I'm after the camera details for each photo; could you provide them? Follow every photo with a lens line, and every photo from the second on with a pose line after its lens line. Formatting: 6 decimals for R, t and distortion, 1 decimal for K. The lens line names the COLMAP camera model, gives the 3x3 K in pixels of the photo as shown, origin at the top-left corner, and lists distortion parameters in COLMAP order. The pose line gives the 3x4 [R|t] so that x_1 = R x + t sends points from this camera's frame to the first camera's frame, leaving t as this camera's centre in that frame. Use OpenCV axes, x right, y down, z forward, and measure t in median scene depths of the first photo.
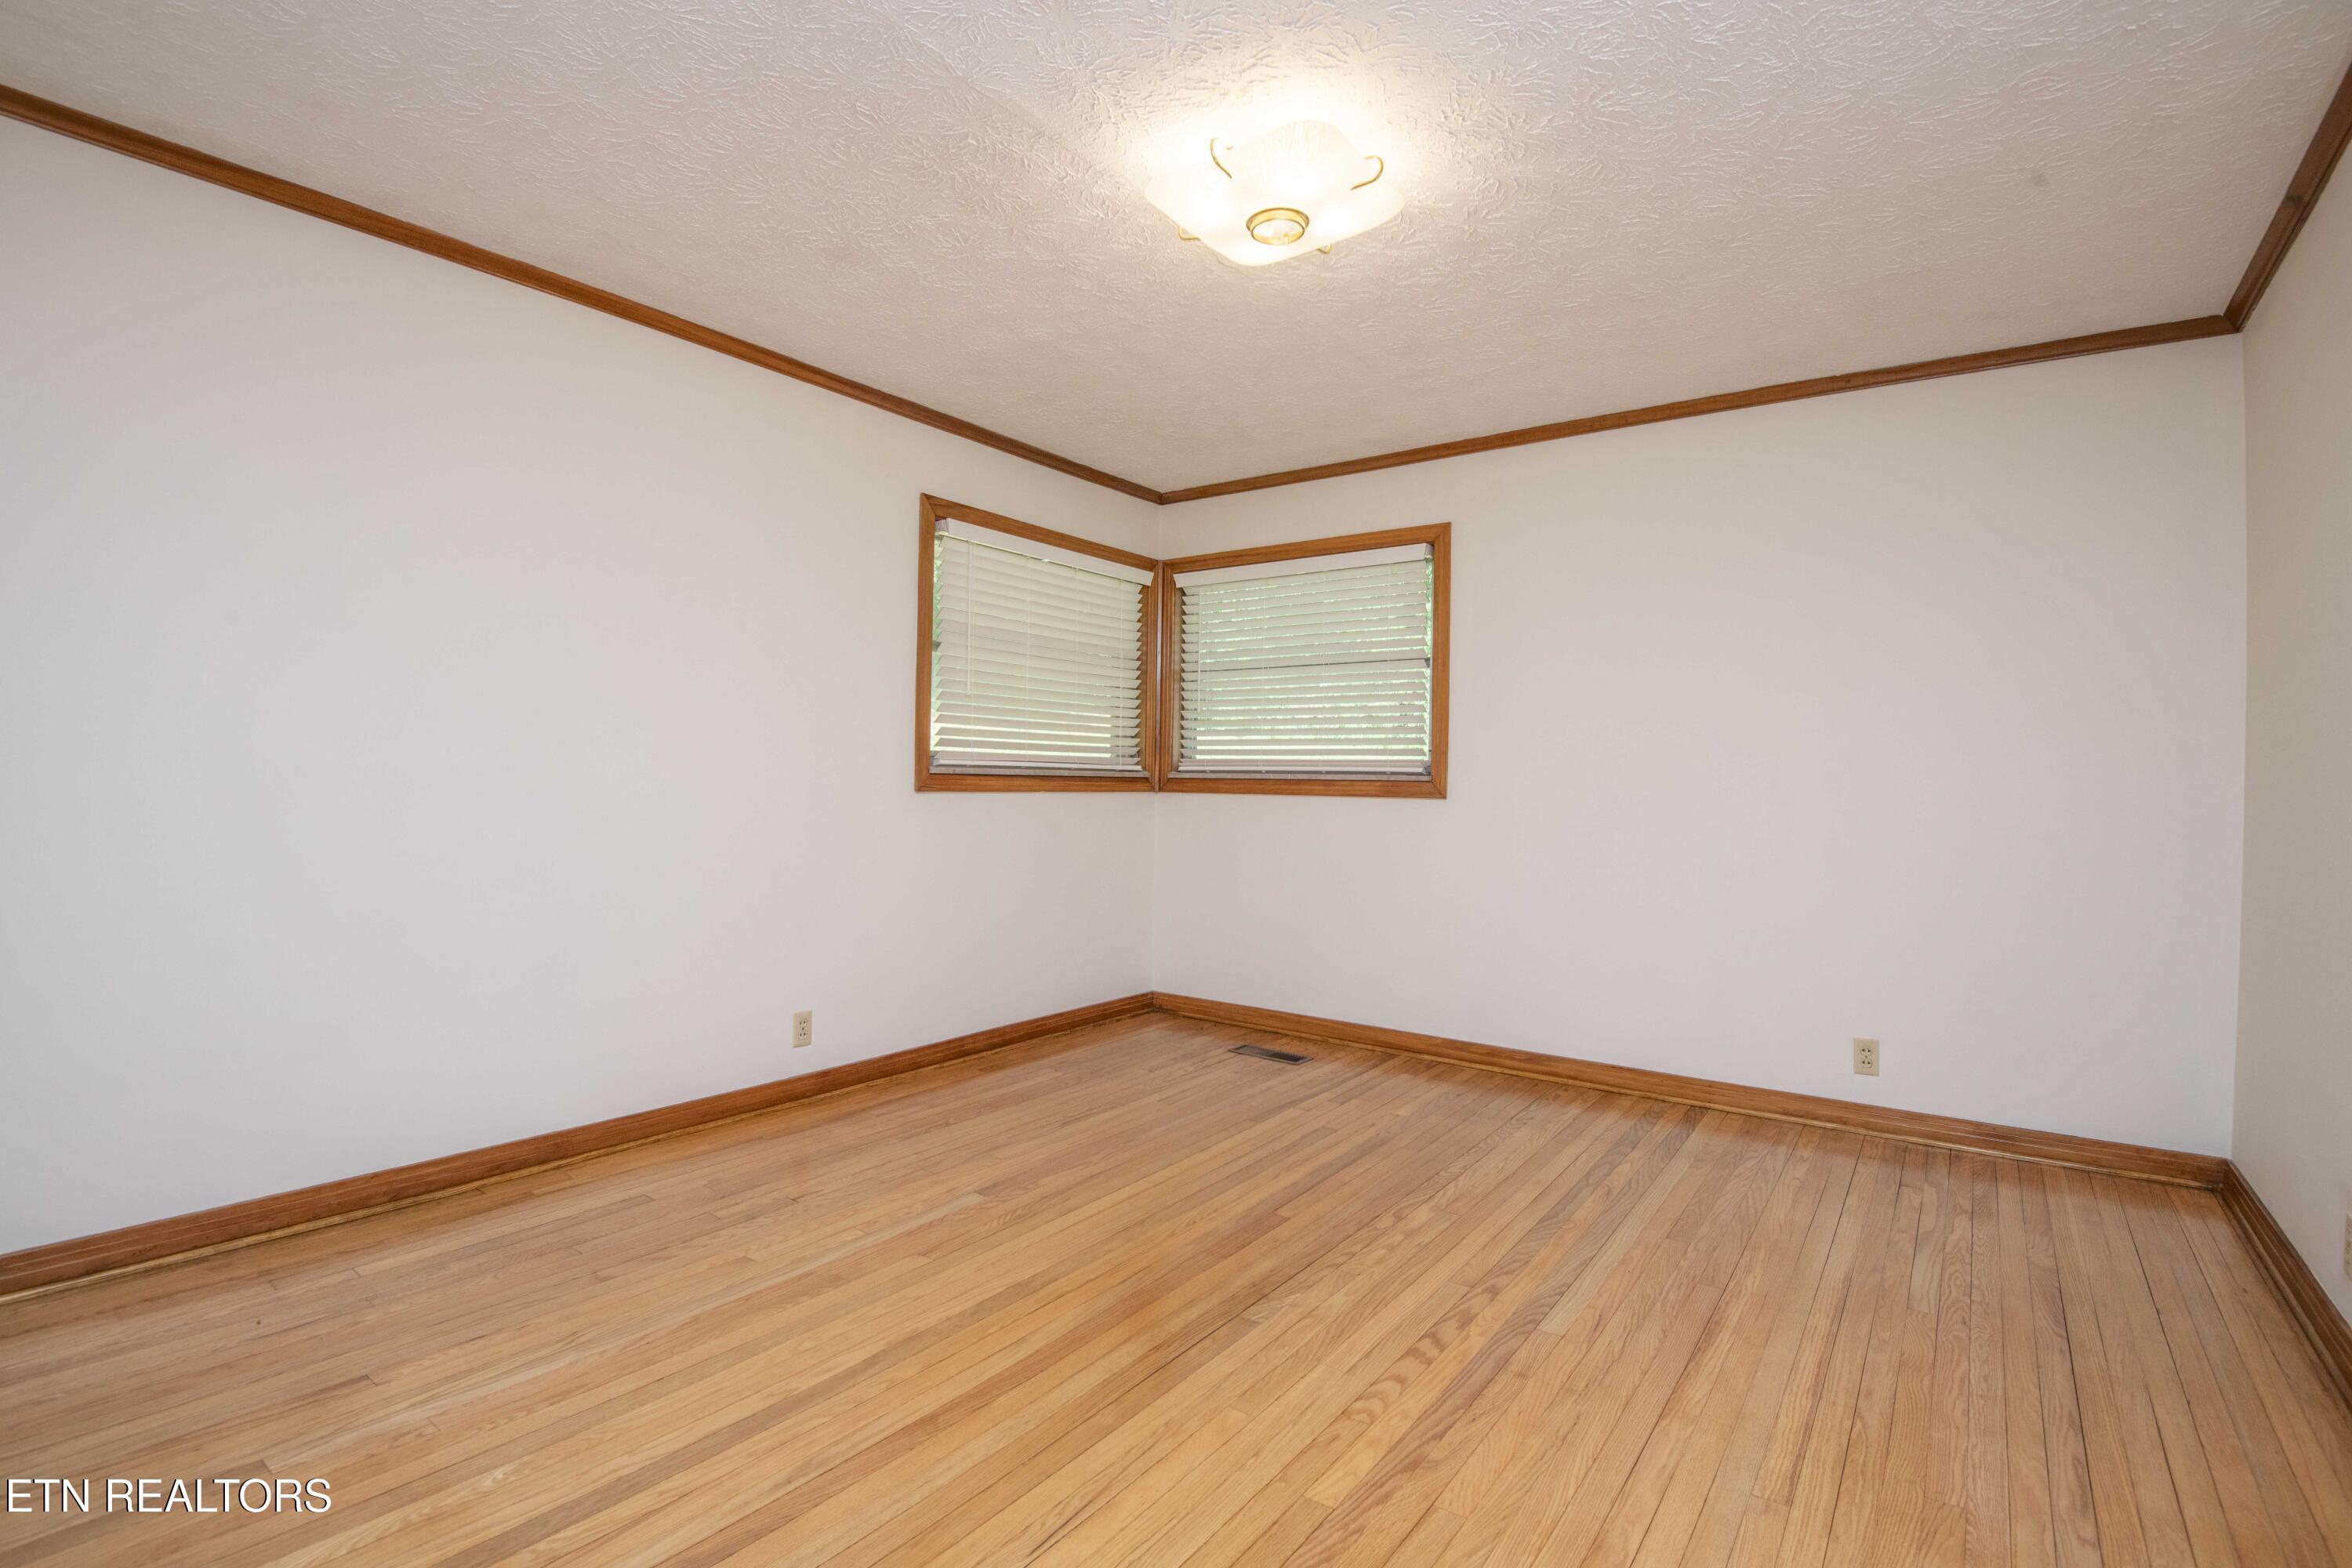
lens RADIAL K [[1090.2, 0, 1178.1], [0, 1090.2, 783.2], [0, 0, 1]] dist [-0.017345, -0.011626]
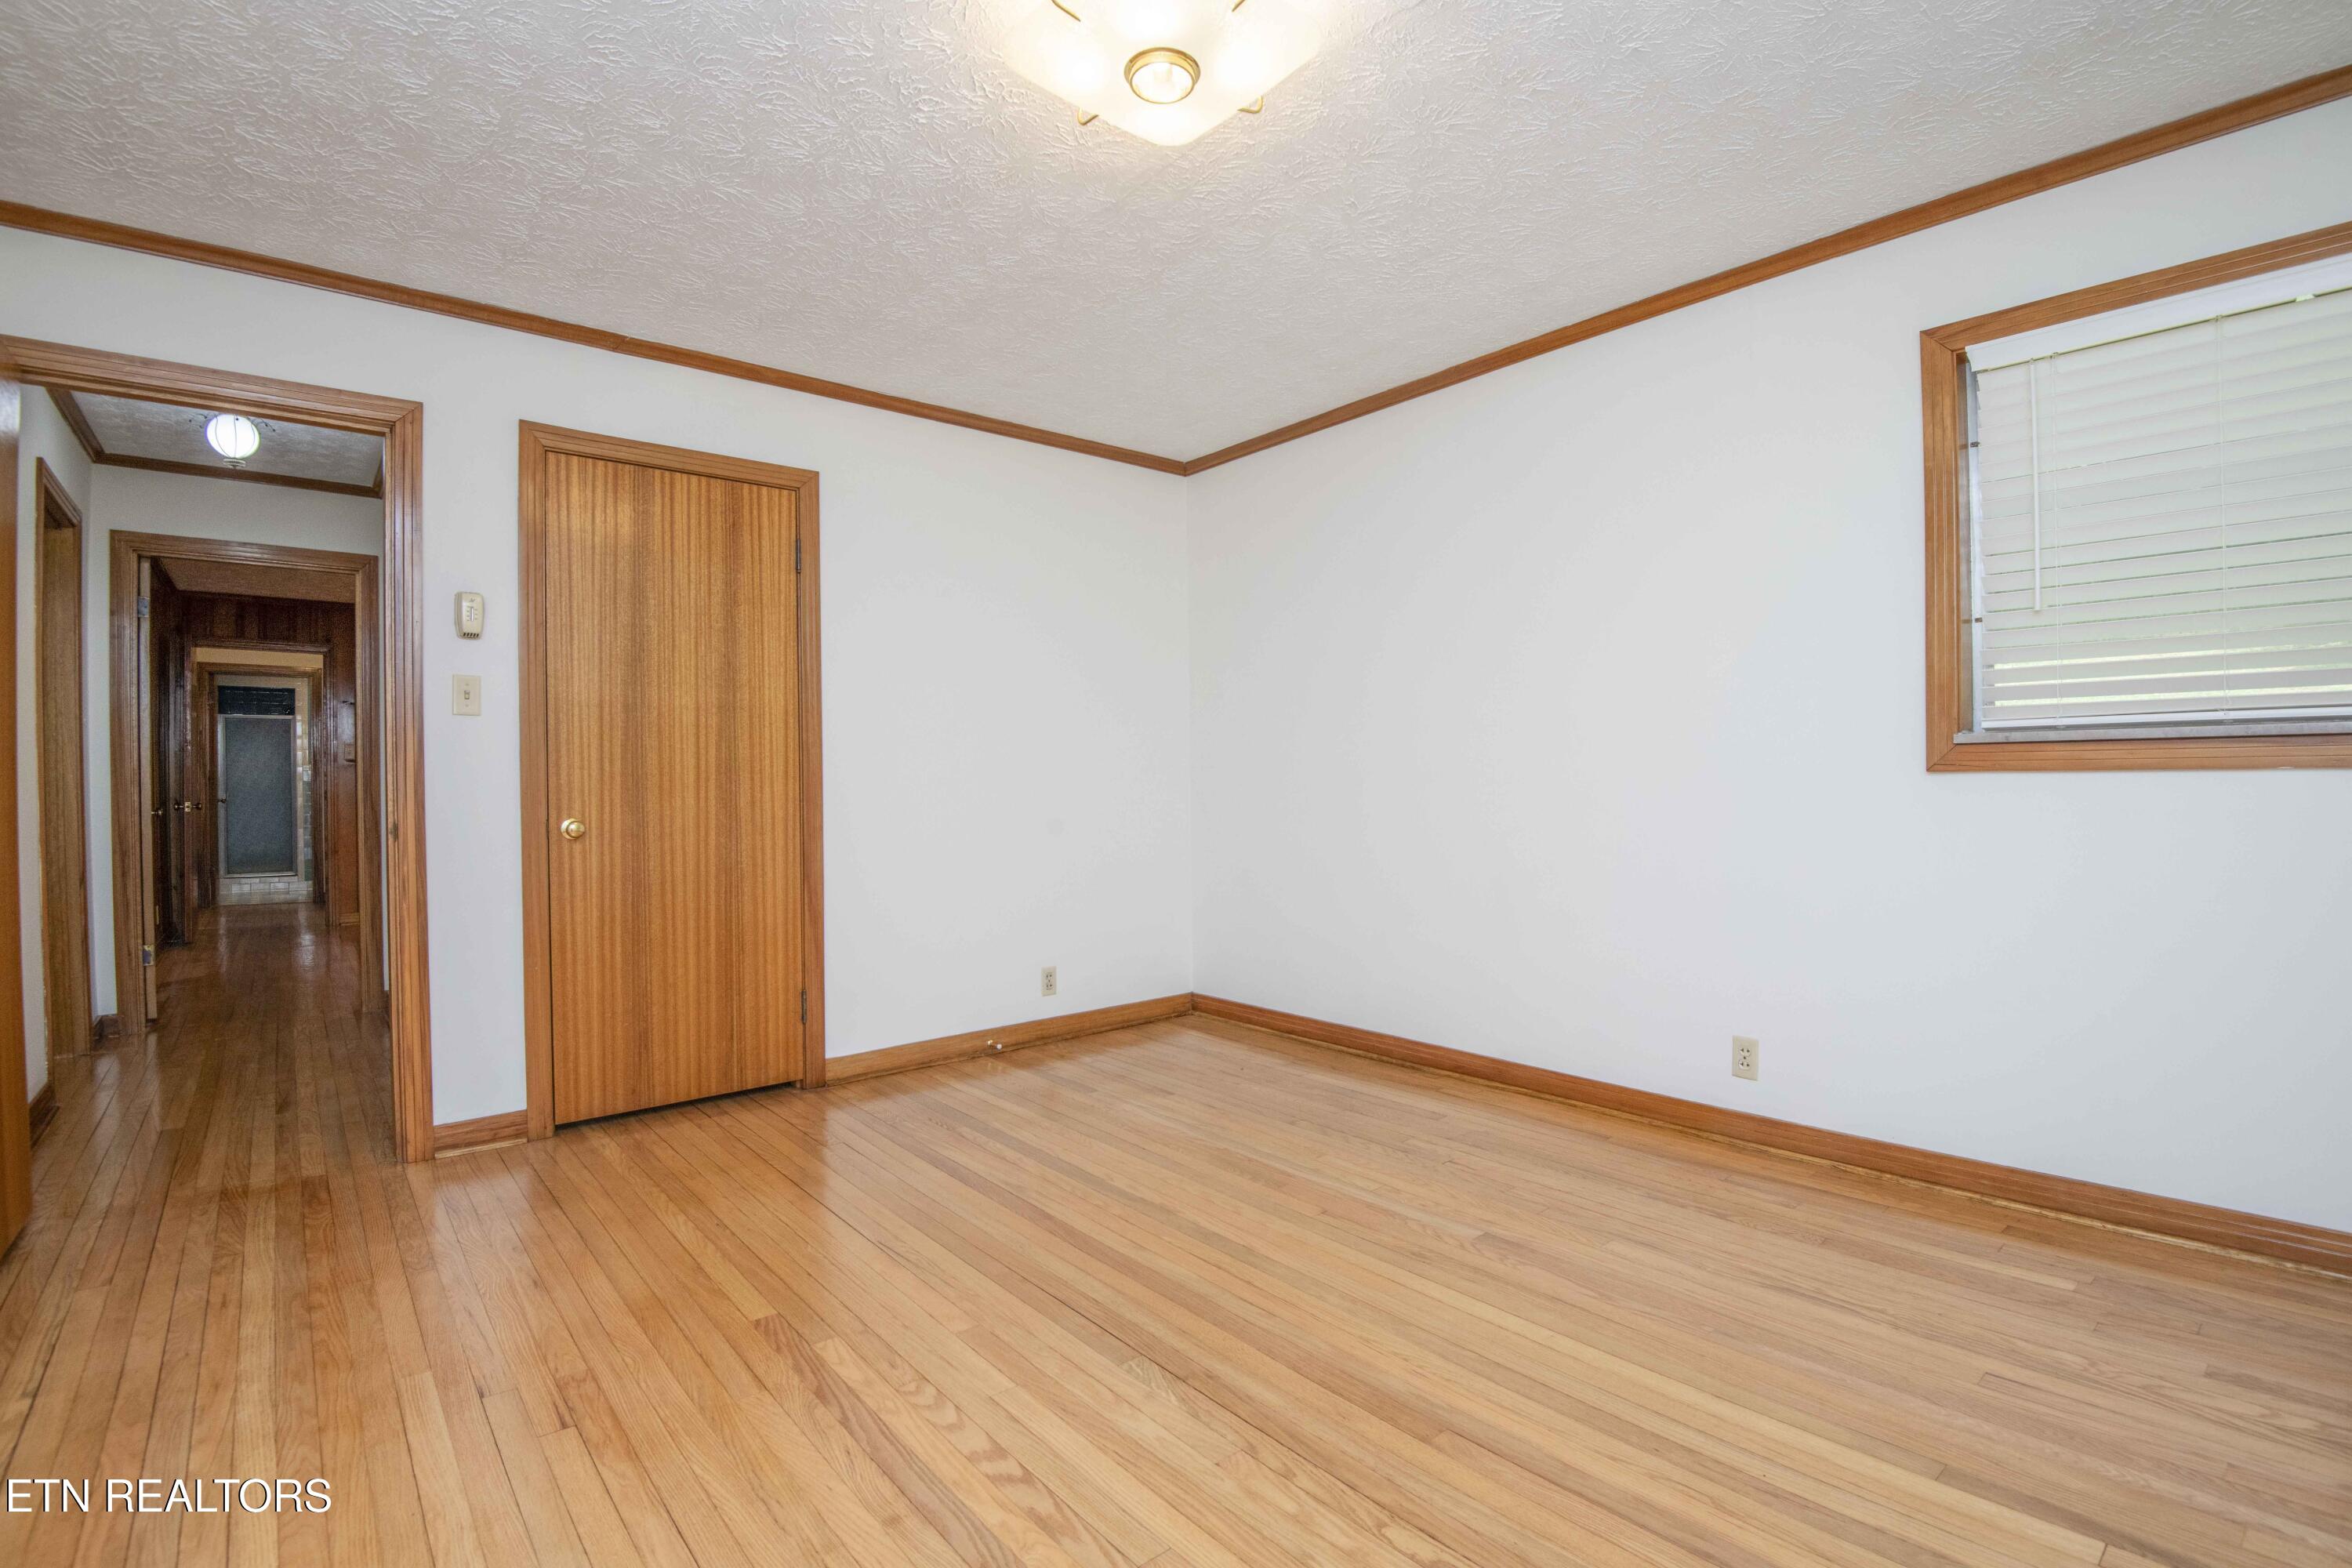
lens RADIAL K [[1090.2, 0, 1190.2], [0, 1090.2, 787.2], [0, 0, 1]] dist [-0.017345, -0.011626]
pose [[-0.233121, -0.007707, -0.972417, 0.826584], [0.004754, 0.999948, -0.009065, 0.032929], [0.972436, -0.006736, -0.233073, 1.133720]]
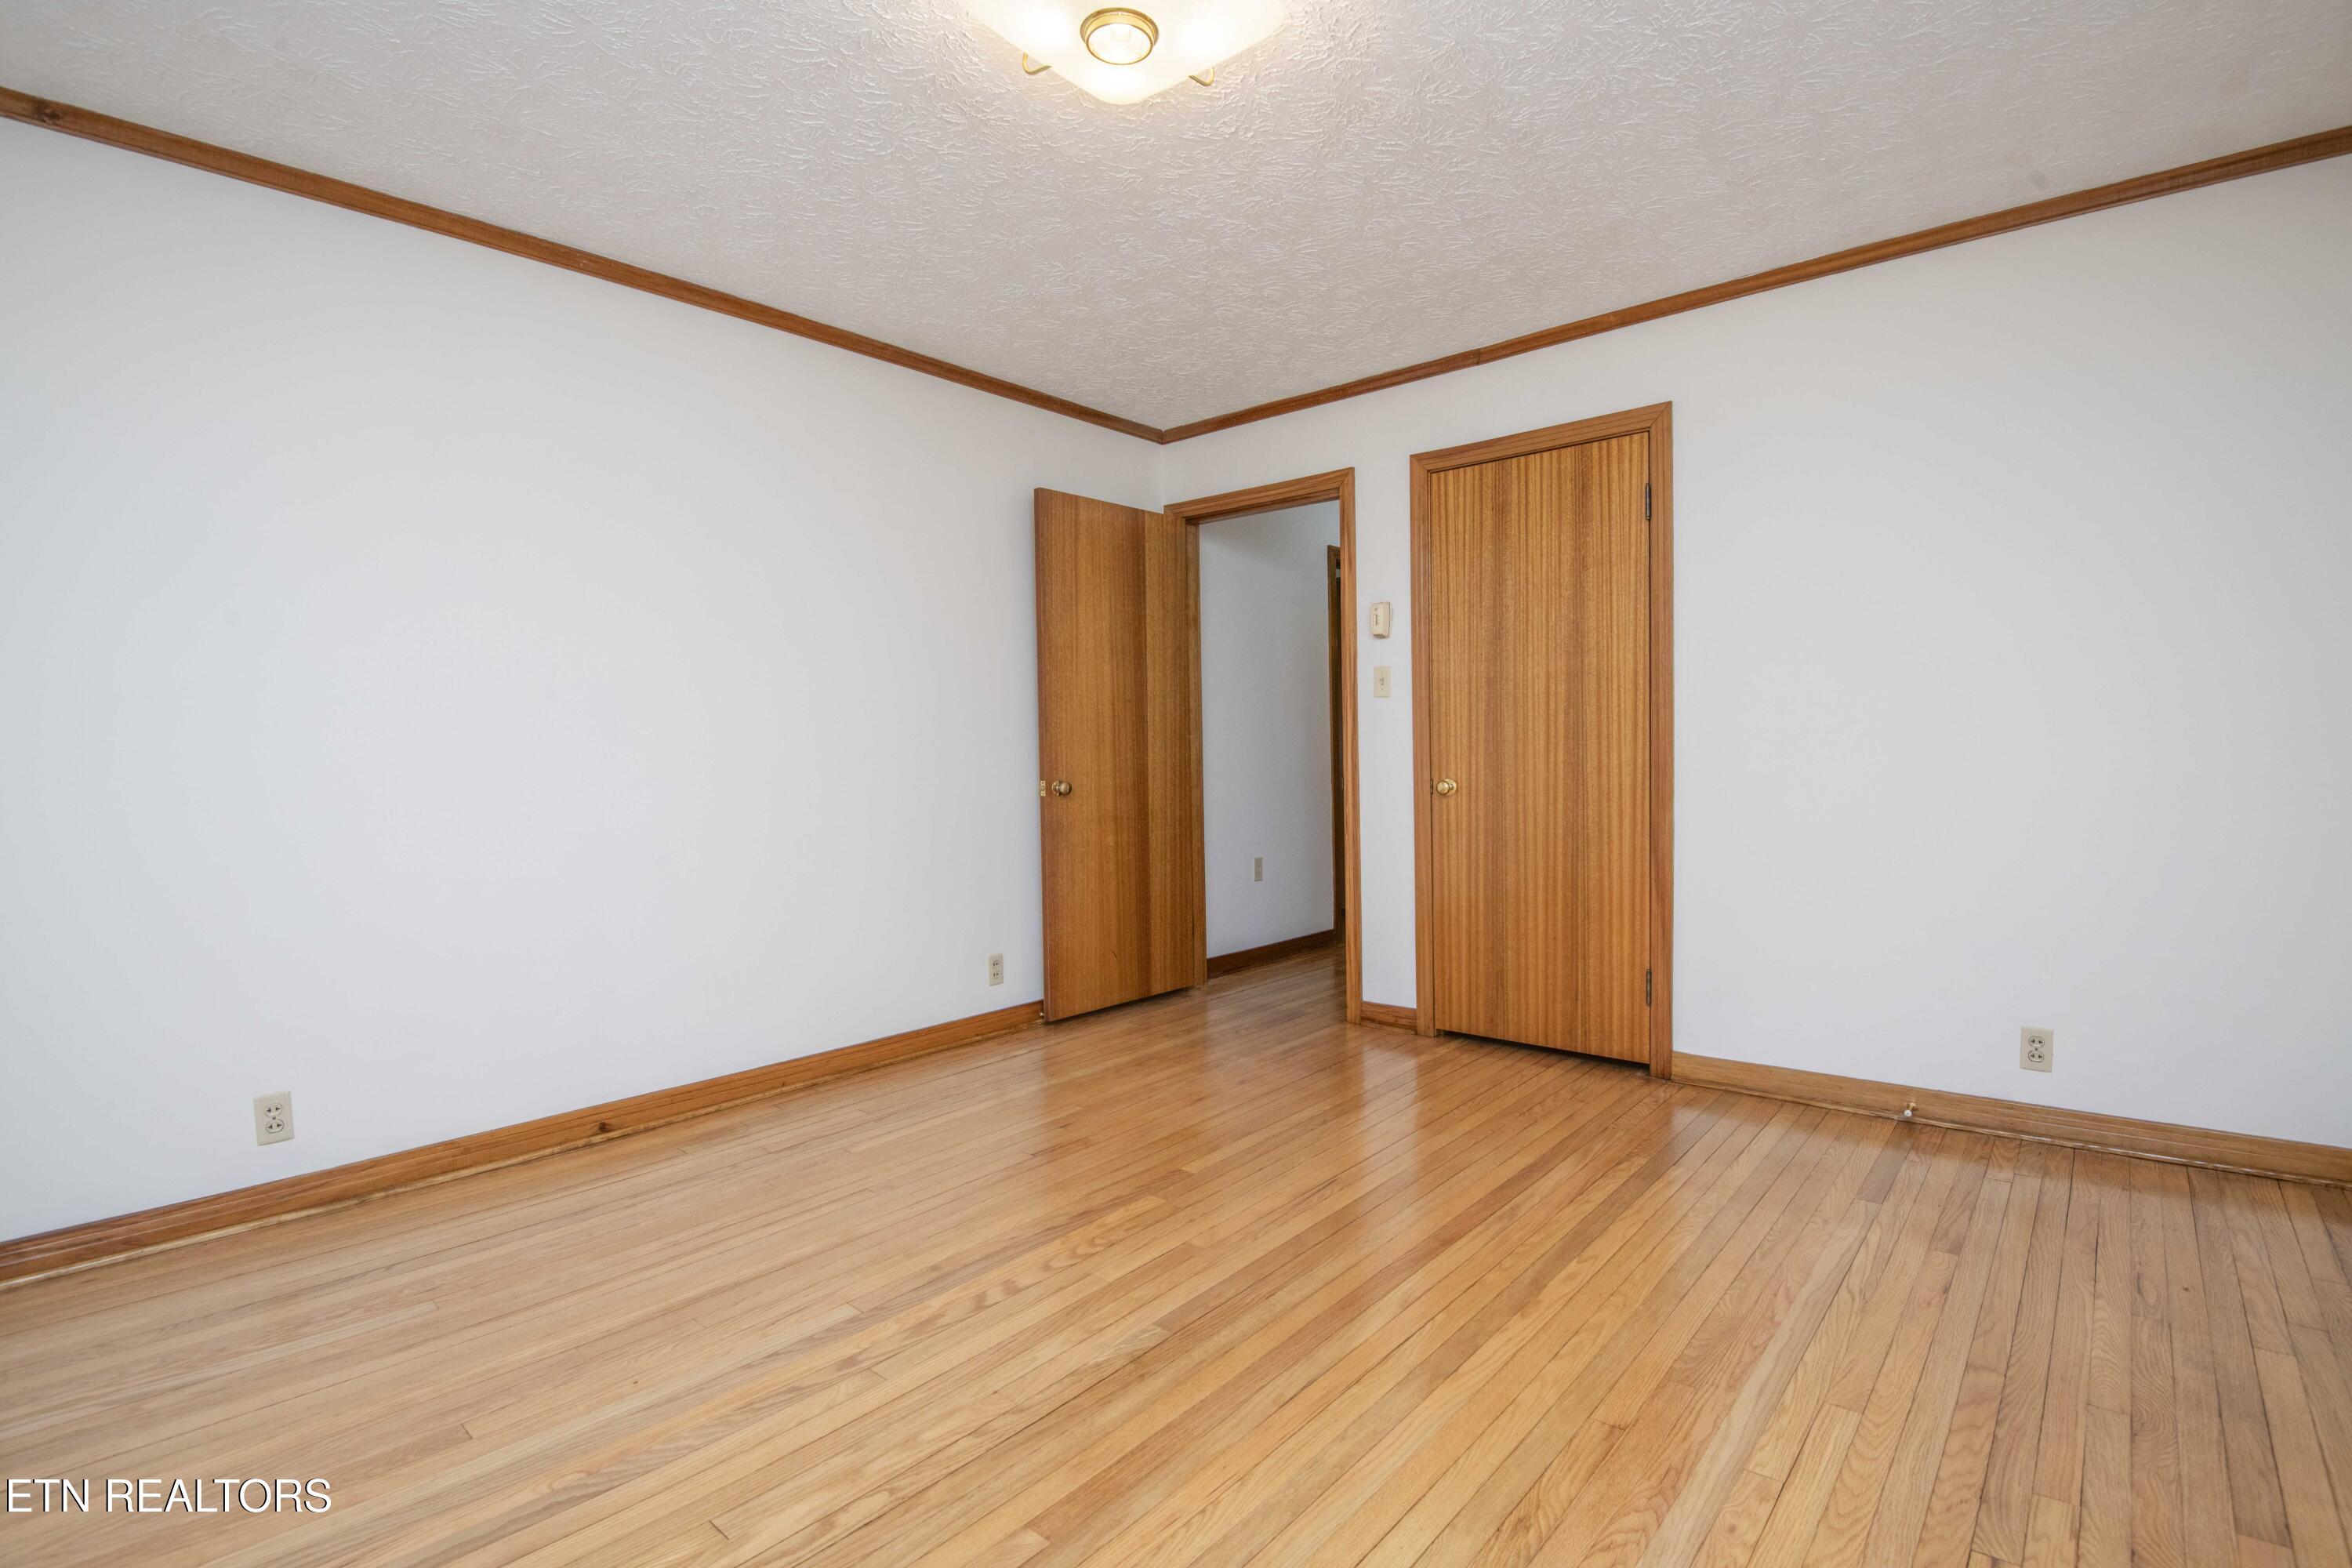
lens RADIAL K [[1090.2, 0, 1180.2], [0, 1090.2, 786.2], [0, 0, 1]] dist [-0.017345, -0.011626]
pose [[-0.996205, -0.004591, 0.086920, -0.022155], [-0.001488, 0.999361, 0.035724, 0.011248], [-0.087029, 0.035459, -0.995575, 1.695576]]
